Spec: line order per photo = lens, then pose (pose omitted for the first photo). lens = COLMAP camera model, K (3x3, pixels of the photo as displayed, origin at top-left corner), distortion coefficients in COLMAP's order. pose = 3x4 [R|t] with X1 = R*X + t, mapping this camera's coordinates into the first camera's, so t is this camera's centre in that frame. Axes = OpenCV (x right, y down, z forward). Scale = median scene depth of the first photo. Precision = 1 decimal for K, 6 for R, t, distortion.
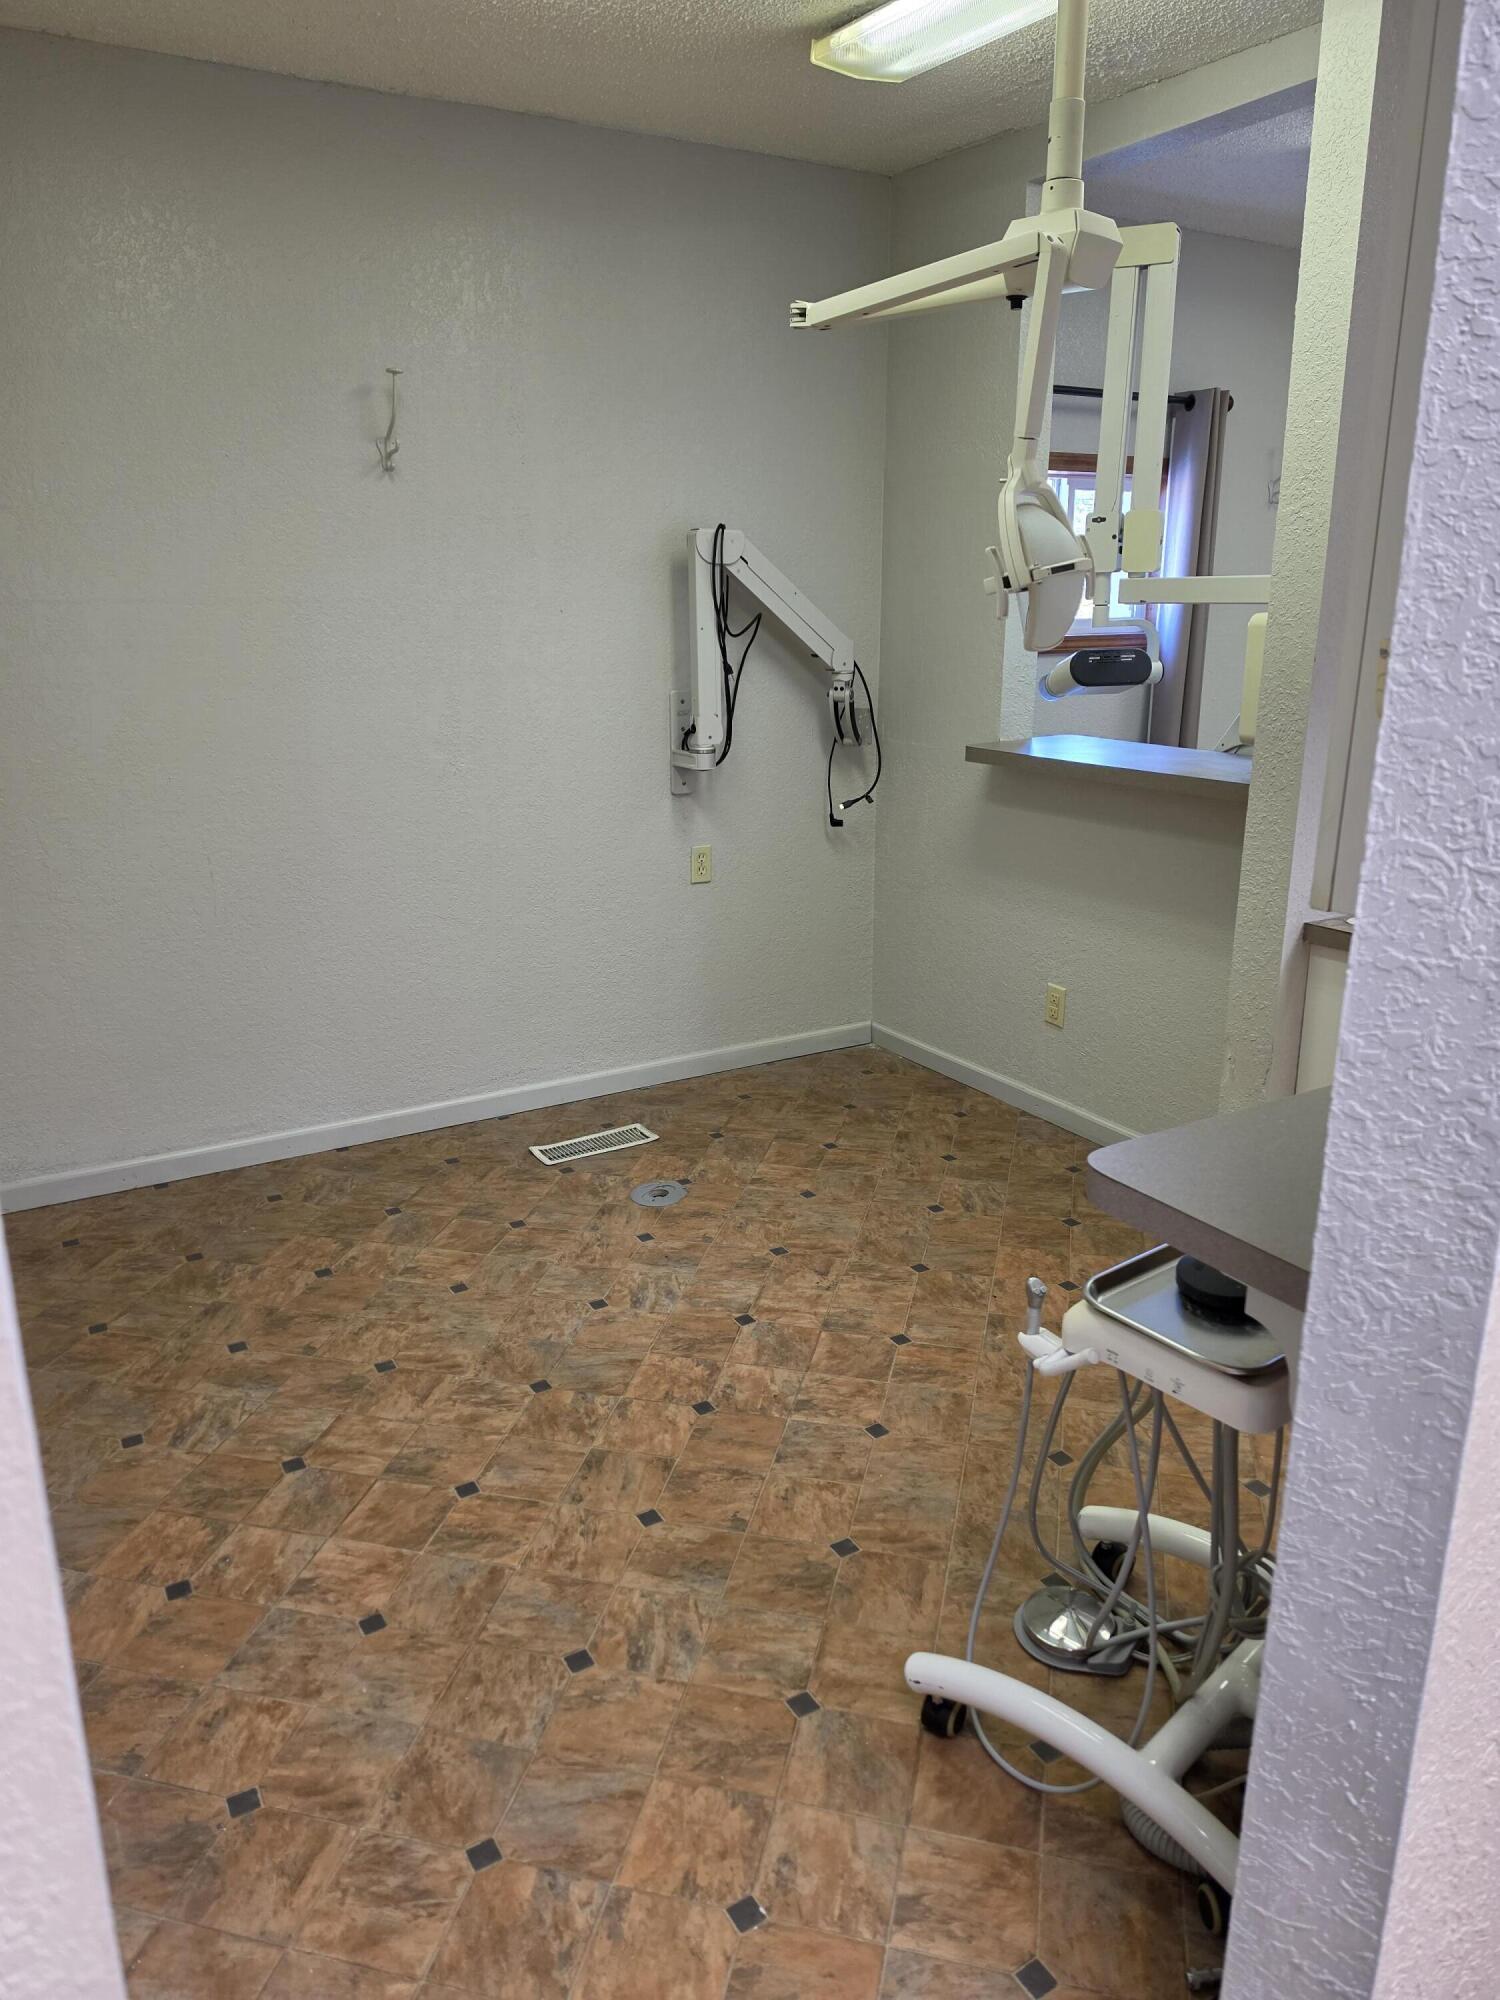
lens RADIAL K [[1349.5, 0, 744.9], [0, 1349.5, 1000.1], [0, 0, 1]] dist [0.023586, -0.017948]
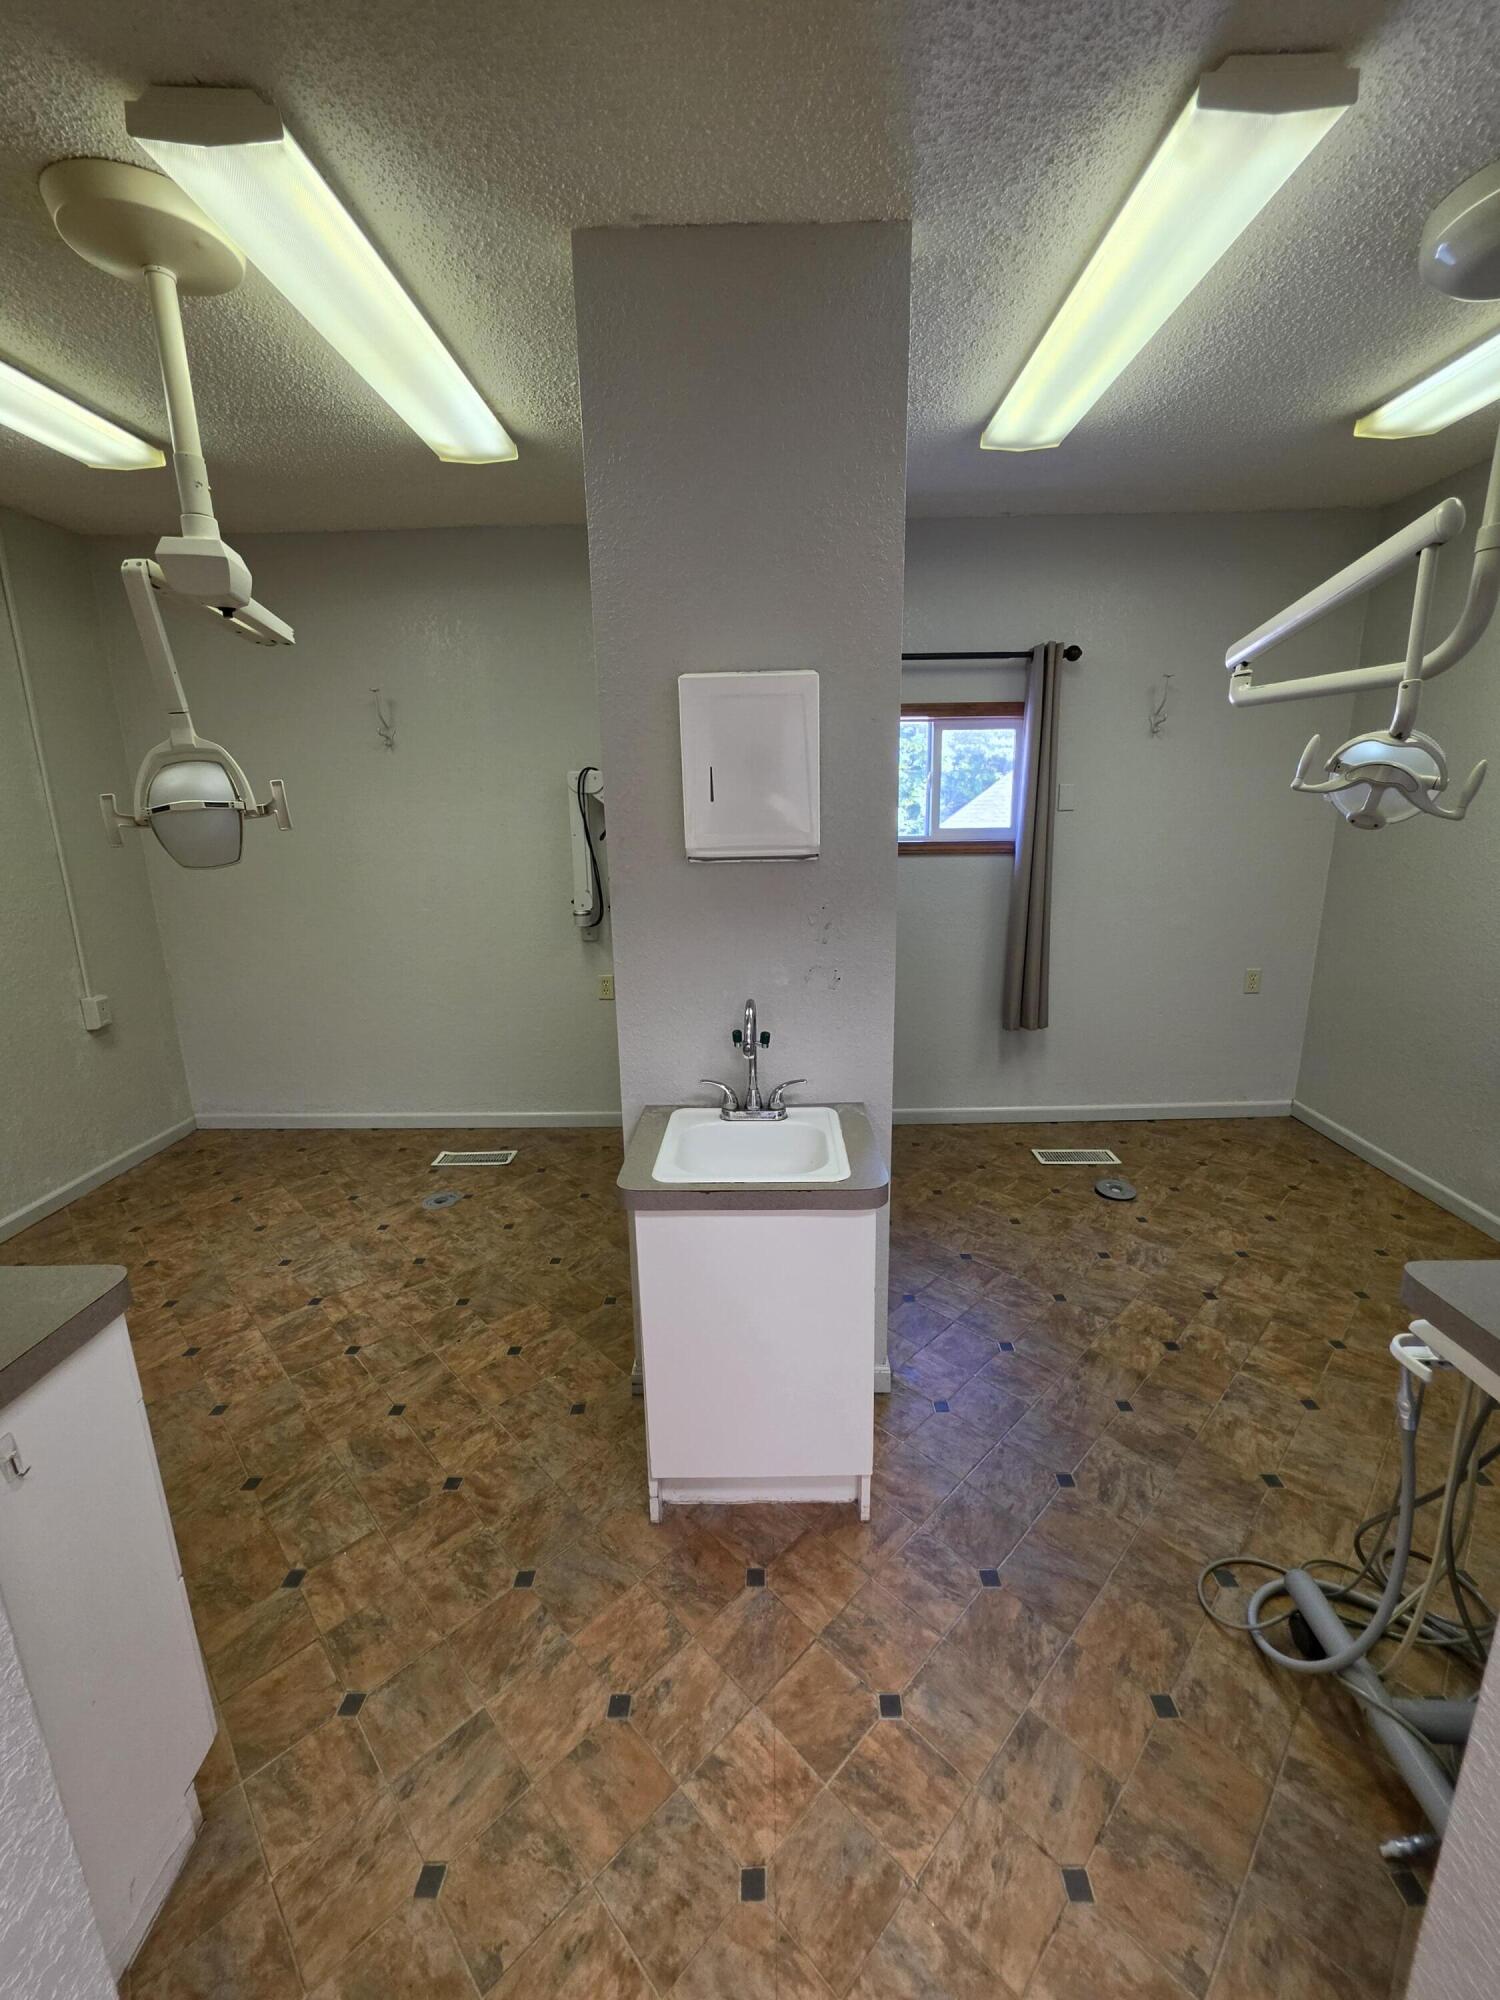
lens RADIAL K [[807.0, 0, 751.9], [0, 807.0, 987.7], [0, 0, 1]] dist [-0.001780, 0.000231]
pose [[0.856719, 0.110478, -0.503812, 0.621118], [-0.141551, 0.989647, -0.023691, -0.113853], [0.495979, 0.091611, 0.863488, 0.338237]]
